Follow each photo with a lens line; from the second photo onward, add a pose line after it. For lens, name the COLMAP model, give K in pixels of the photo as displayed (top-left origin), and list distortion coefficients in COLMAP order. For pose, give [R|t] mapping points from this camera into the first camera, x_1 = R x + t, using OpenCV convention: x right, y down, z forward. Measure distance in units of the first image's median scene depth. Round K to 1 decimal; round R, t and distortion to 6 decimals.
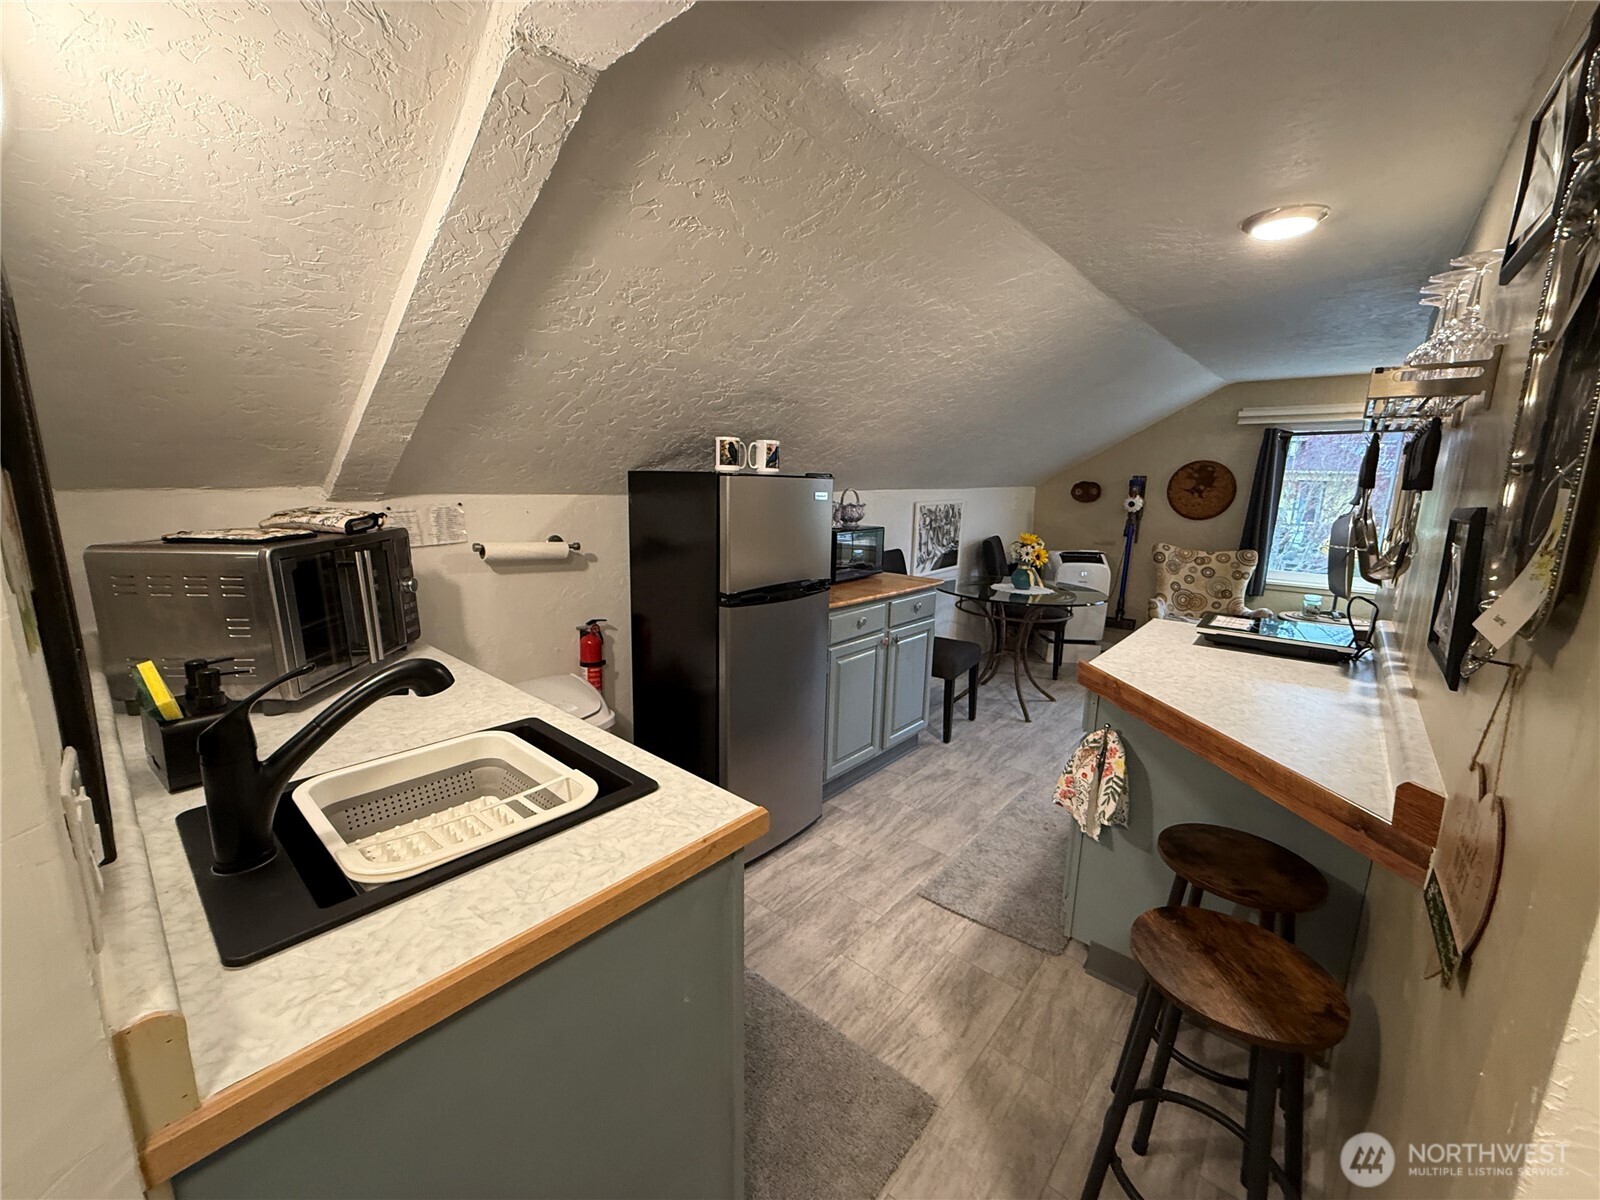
lens RADIAL K [[640.1, 0, 791.2], [0, 640.1, 601.0], [0, 0, 1]] dist [-0.000248, 0.000325]
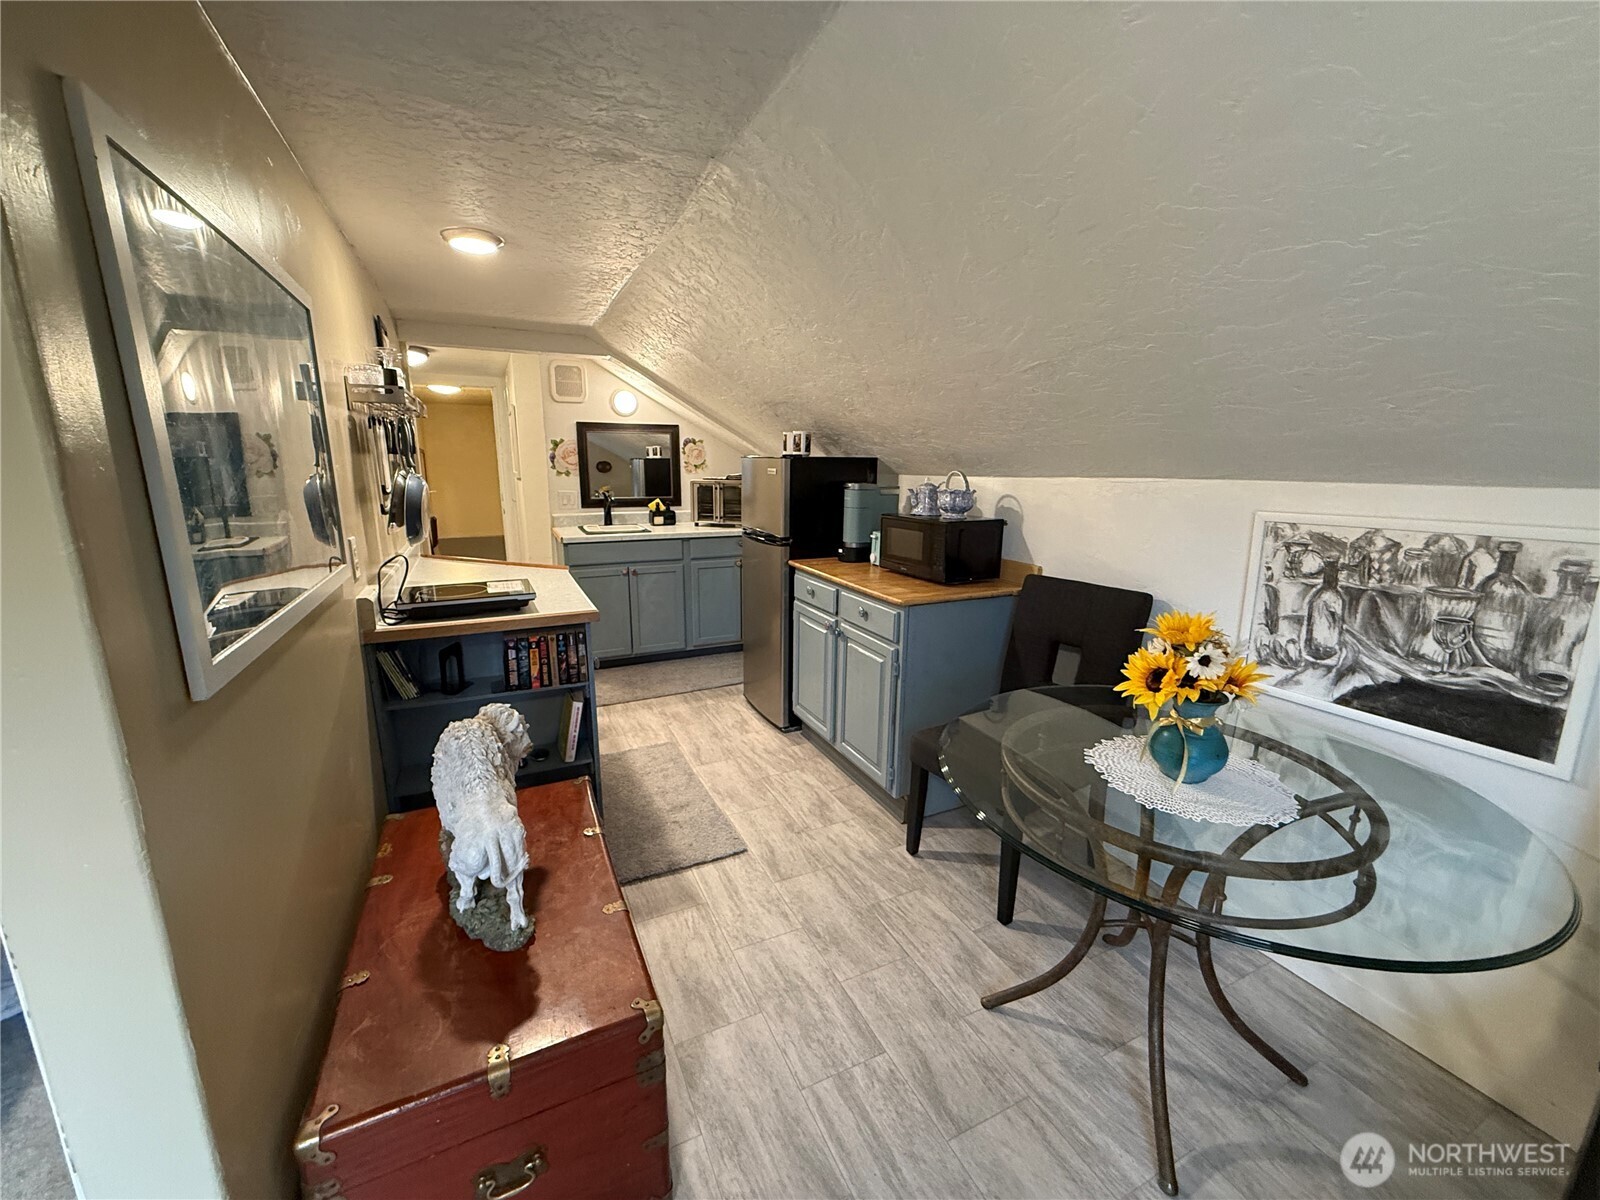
lens RADIAL K [[640.1, 0, 802.1], [0, 640.1, 599.3], [0, 0, 1]] dist [-0.000248, 0.000325]
pose [[-0.398203, 0.167157, -0.901938, 0.785952], [-0.189833, 0.946954, 0.259311, -0.167146], [0.897440, 0.274476, -0.345348, 0.981400]]
